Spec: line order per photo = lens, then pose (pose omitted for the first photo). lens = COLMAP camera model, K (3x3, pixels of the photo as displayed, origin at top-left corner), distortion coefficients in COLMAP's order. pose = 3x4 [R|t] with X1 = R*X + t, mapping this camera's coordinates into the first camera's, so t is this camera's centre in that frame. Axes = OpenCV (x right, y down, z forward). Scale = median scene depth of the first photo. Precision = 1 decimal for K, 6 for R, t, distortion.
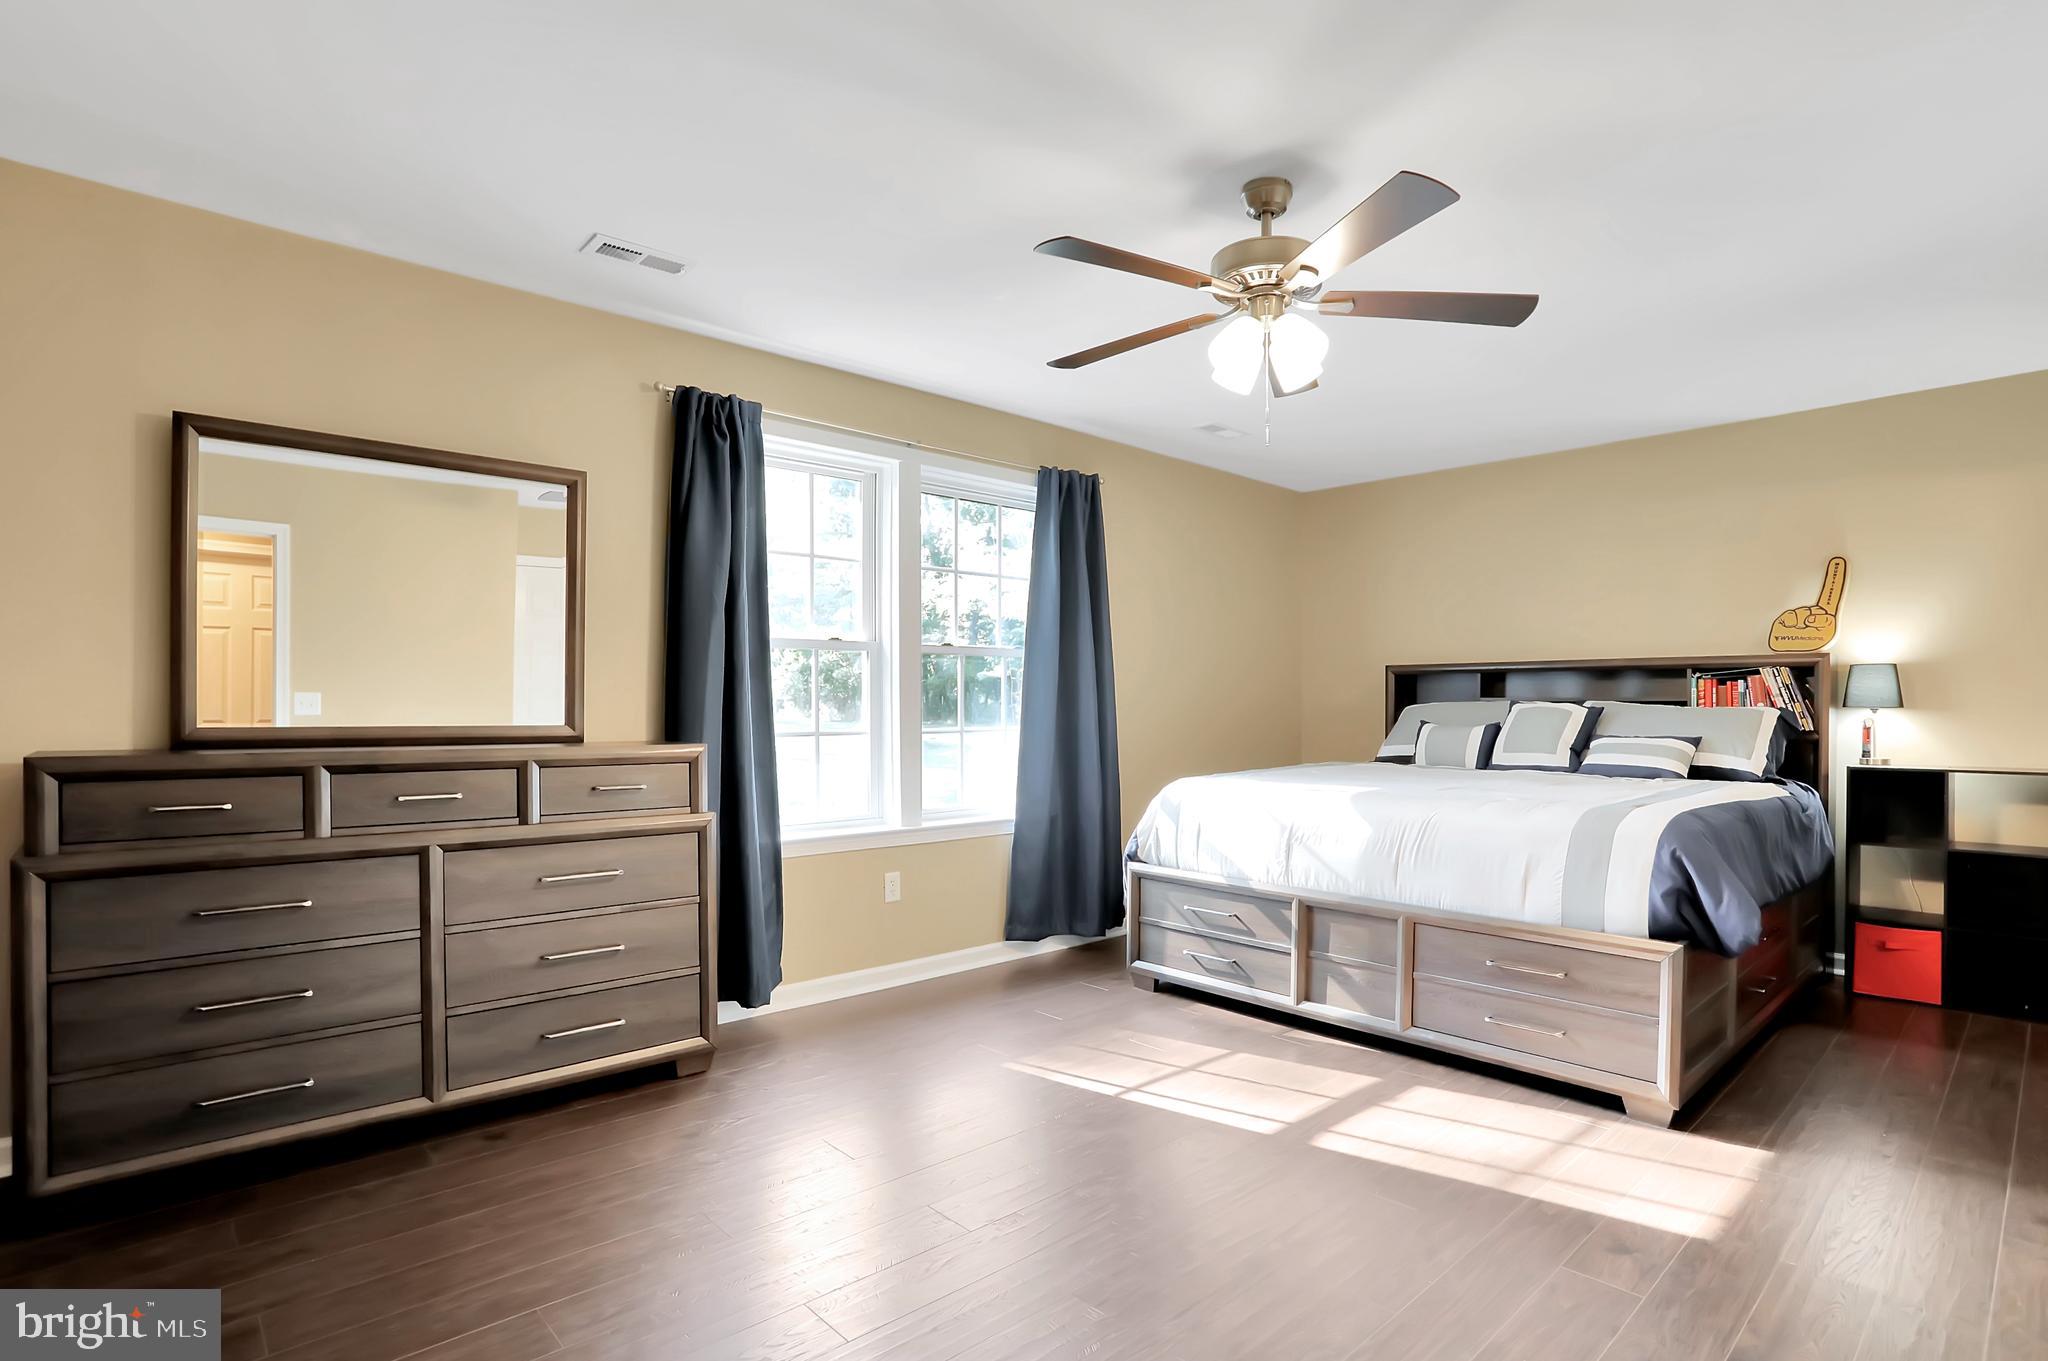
lens RADIAL K [[1005.1, 0, 1024.0], [0, 1005.1, 680.5], [0, 0, 1]] dist [-0.043081, 0.030962]
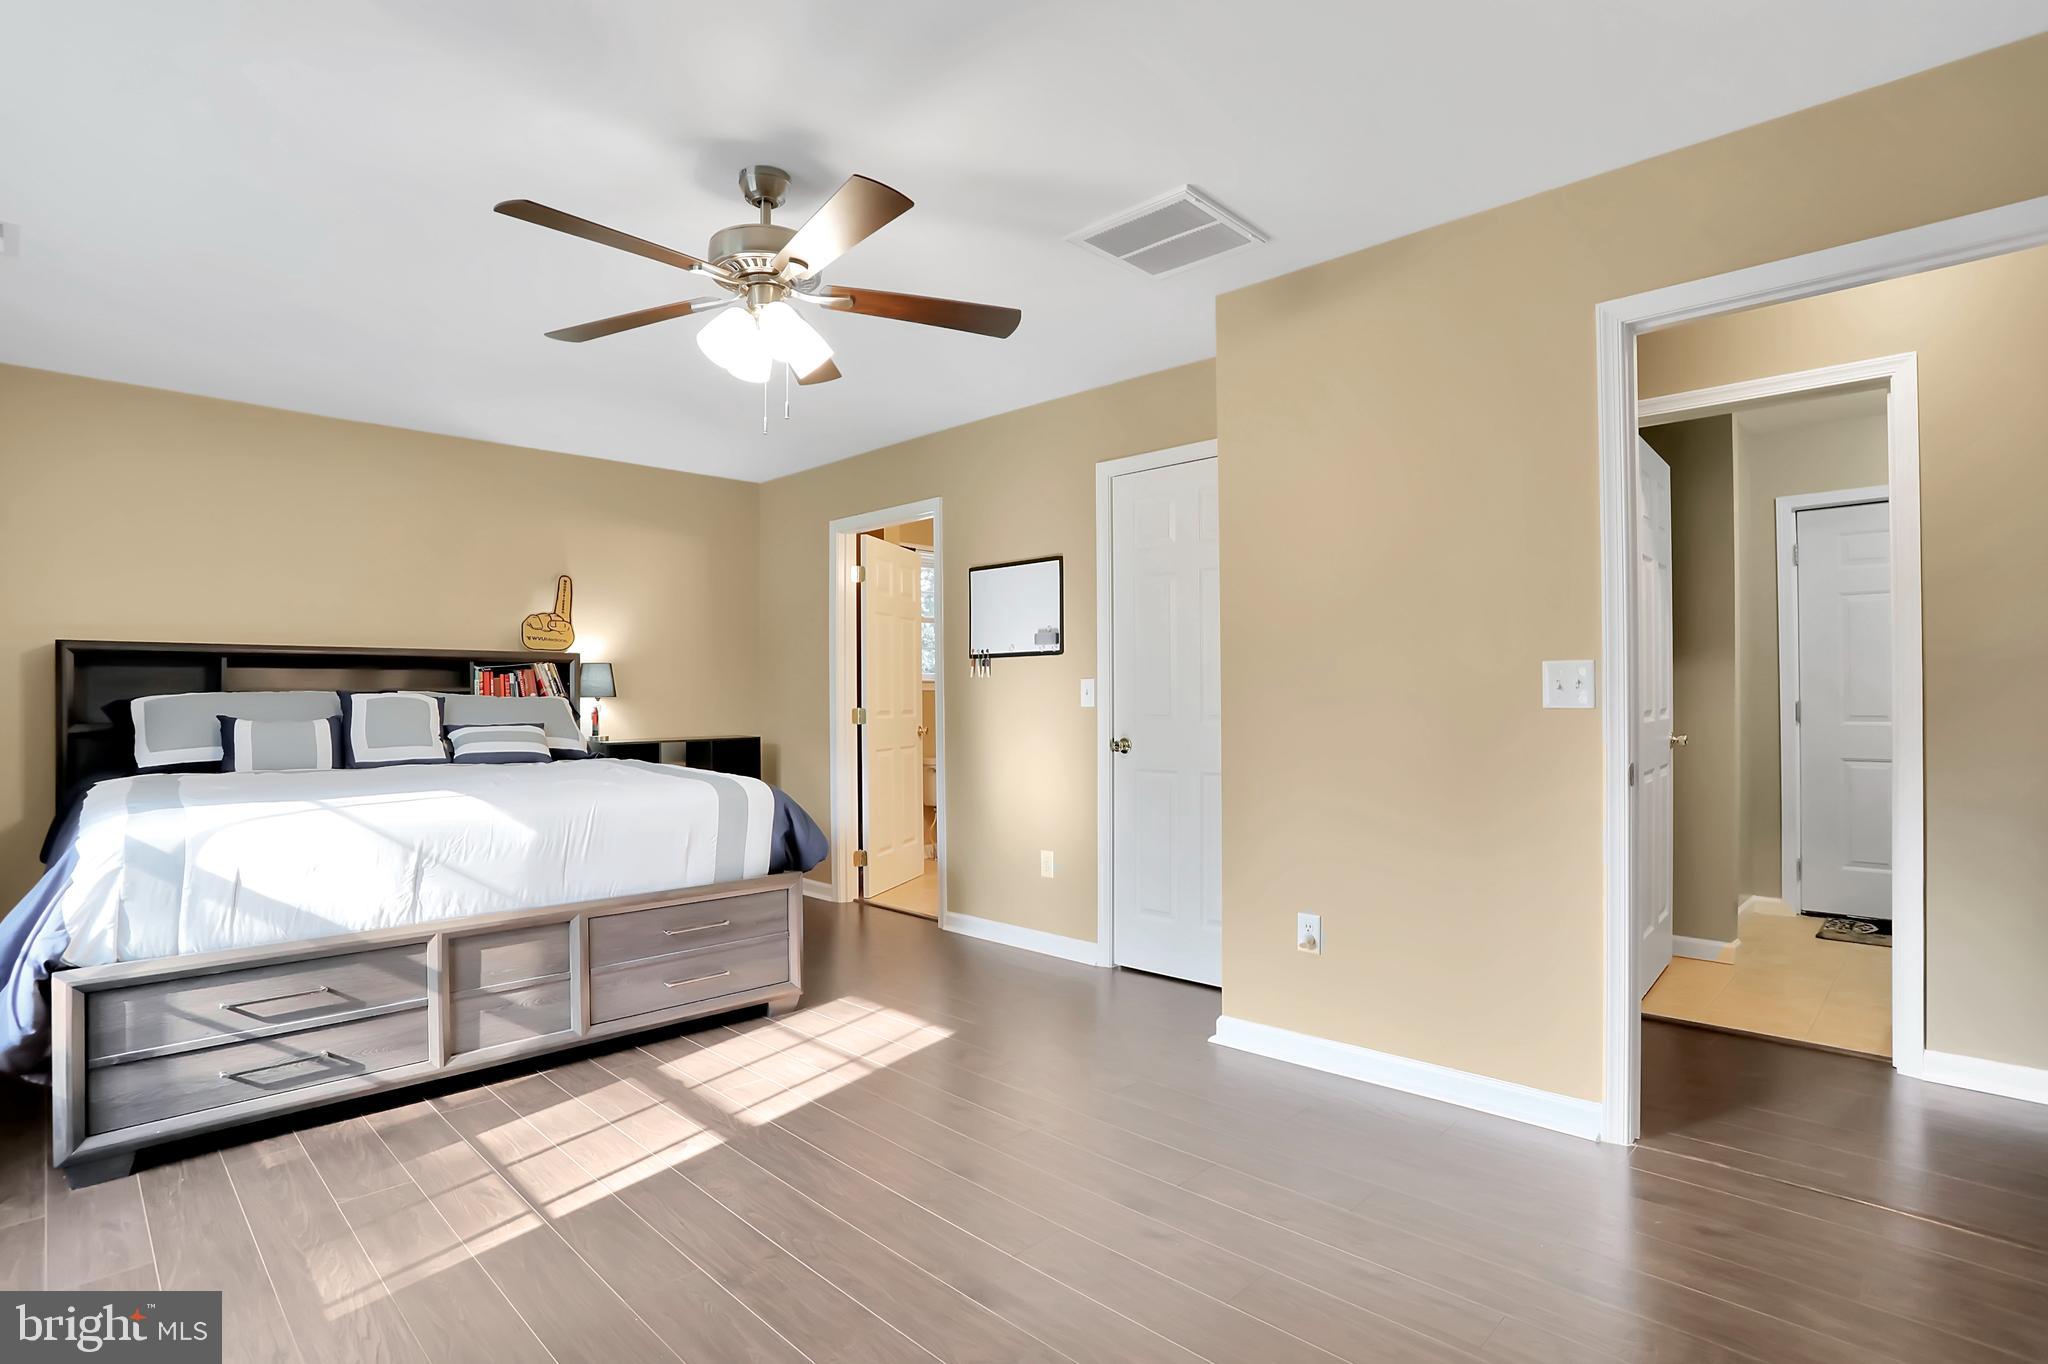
lens RADIAL K [[1012.1, 0, 1033.9], [0, 1012.1, 683.6], [0, 0, 1]] dist [-0.076759, 0.031835]
pose [[-0.041592, 0.013728, 0.999040, -0.540757], [-0.021591, 0.999660, -0.014635, 0.019072], [-0.998901, -0.022179, -0.041281, 0.566221]]
